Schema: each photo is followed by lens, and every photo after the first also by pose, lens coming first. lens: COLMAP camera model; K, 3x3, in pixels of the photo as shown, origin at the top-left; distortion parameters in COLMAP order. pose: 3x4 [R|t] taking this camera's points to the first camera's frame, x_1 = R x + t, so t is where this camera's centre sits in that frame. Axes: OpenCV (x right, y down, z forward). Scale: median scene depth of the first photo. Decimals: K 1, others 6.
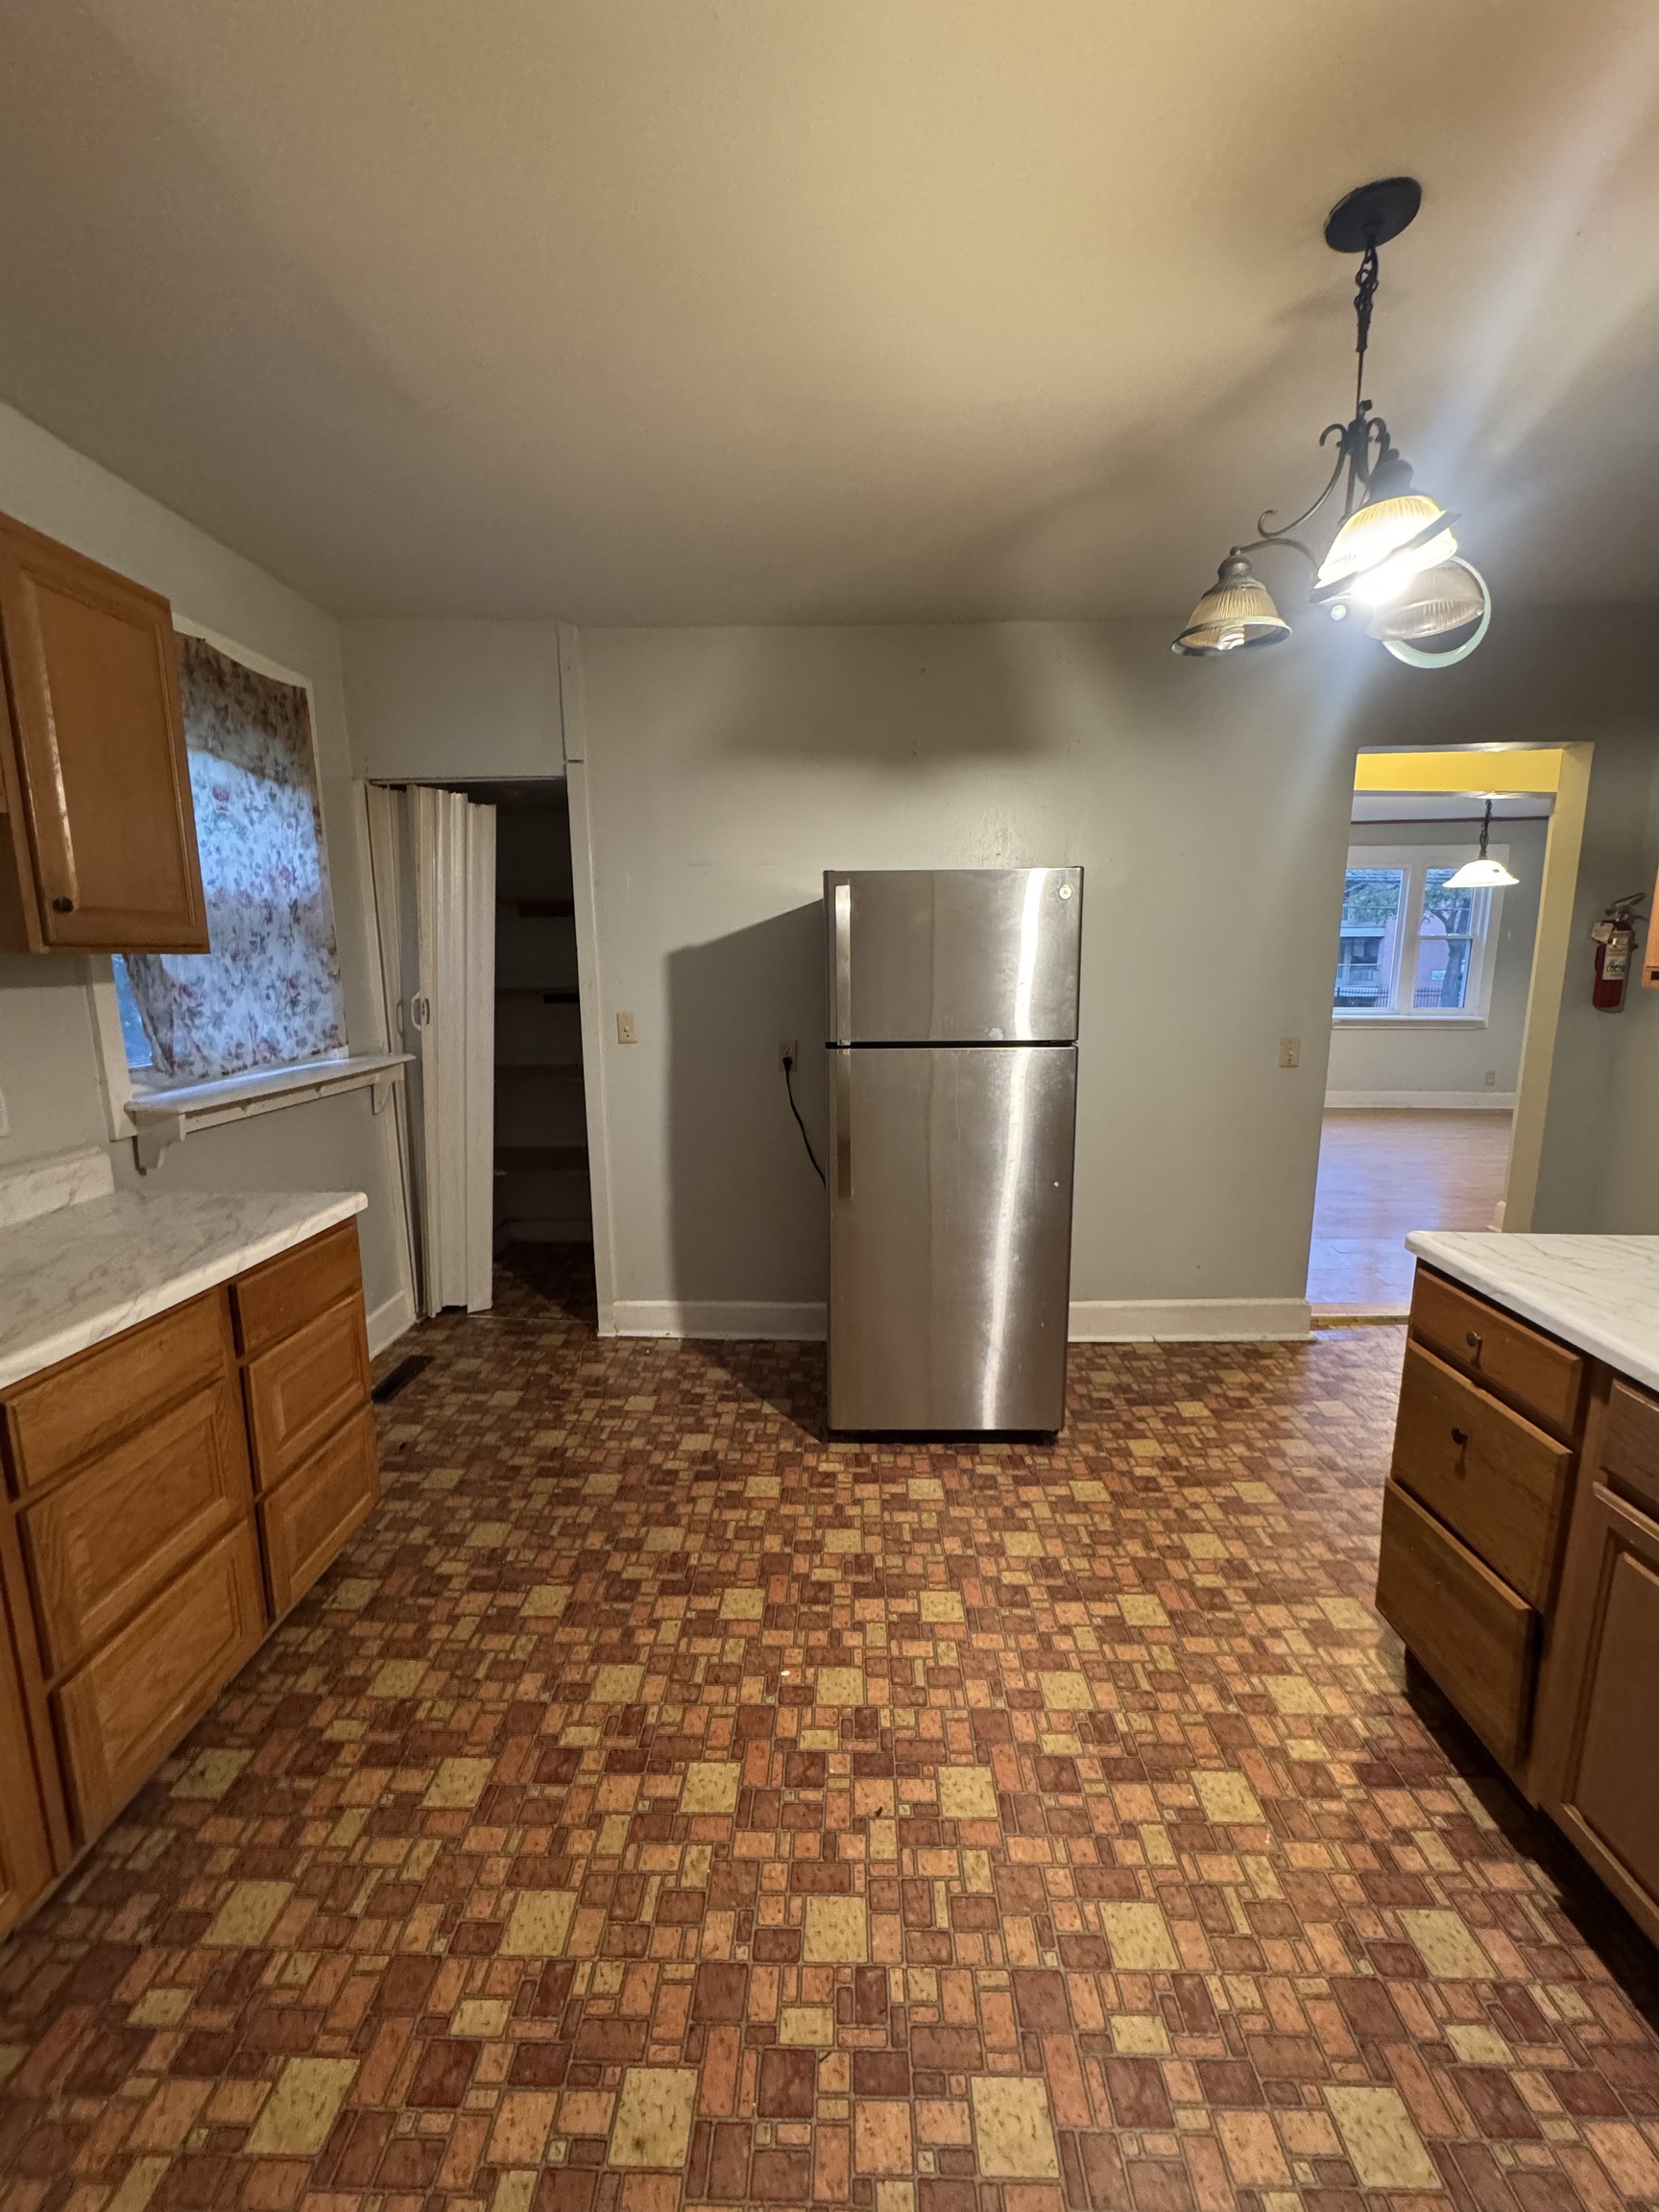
lens RADIAL K [[884.9, 0, 829.5], [0, 884.9, 1106.0], [0, 0, 1]] dist [-0.000698, -0.000016]
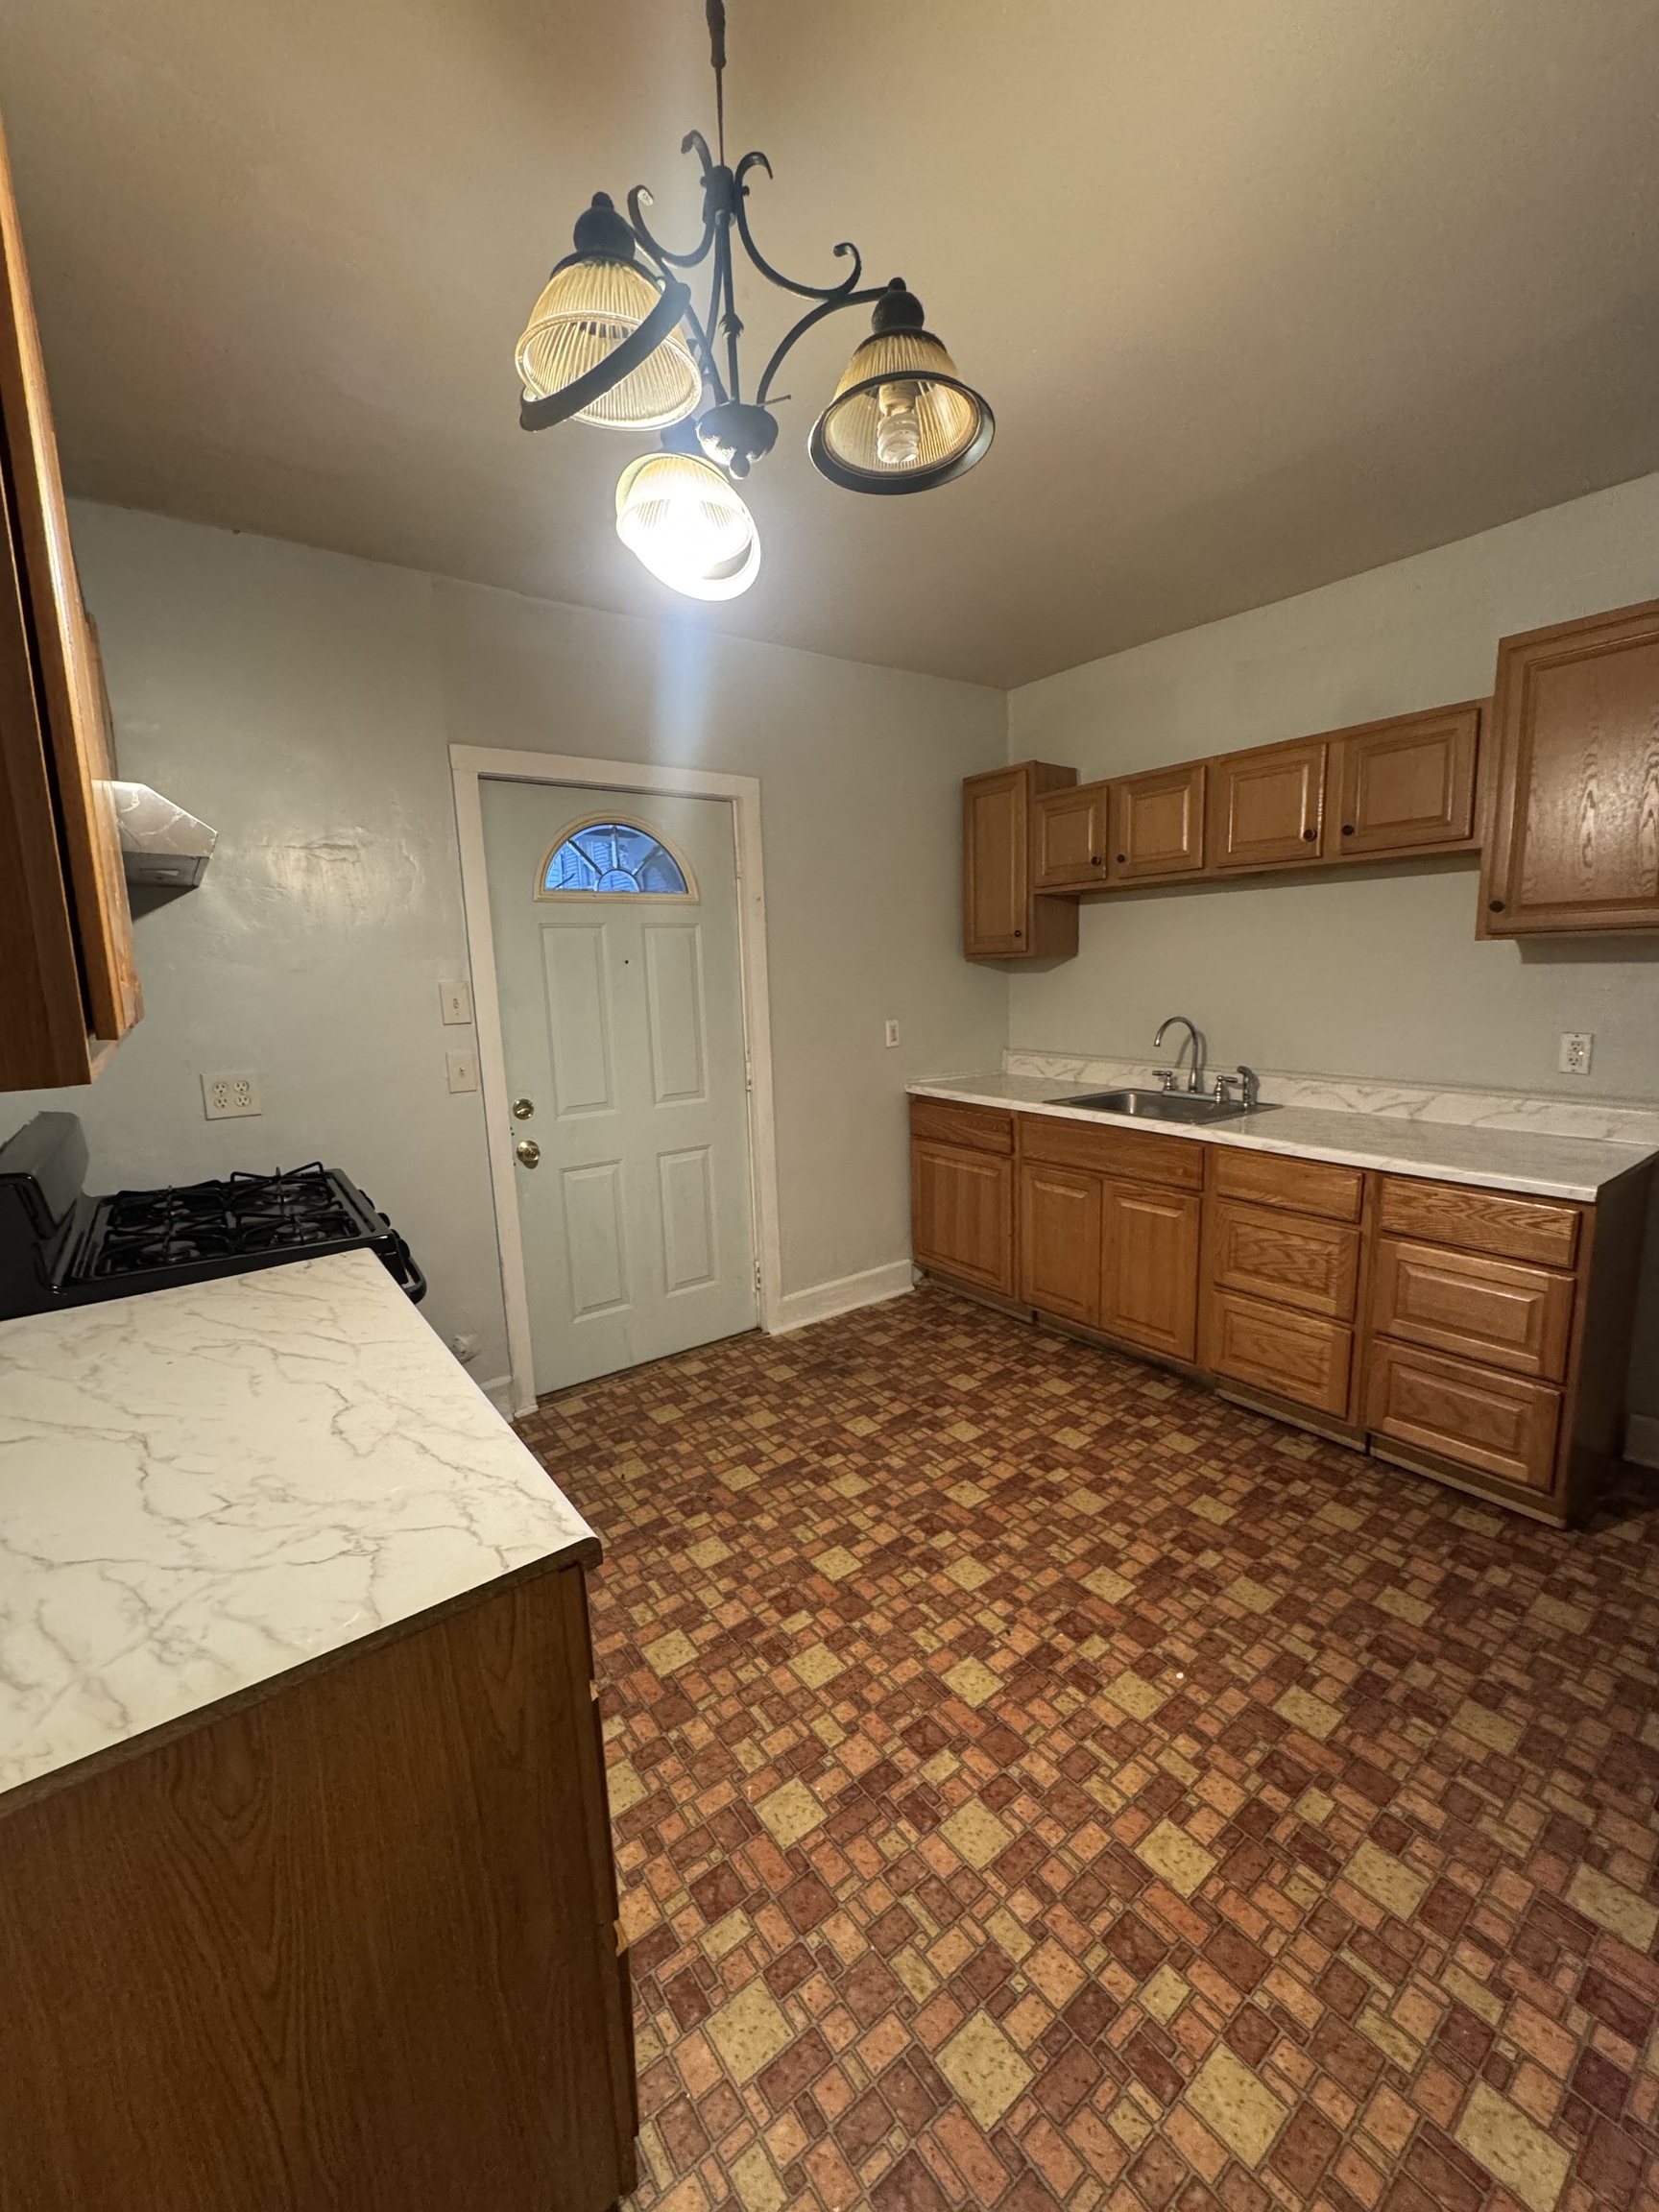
lens RADIAL K [[884.9, 0, 829.5], [0, 884.9, 1106.0], [0, 0, 1]] dist [-0.000698, -0.000016]
pose [[-0.780634, 0.128758, -0.611581, 0.832254], [-0.069763, 0.954482, 0.289997, -0.245801], [0.621082, 0.269047, -0.736119, 1.395913]]
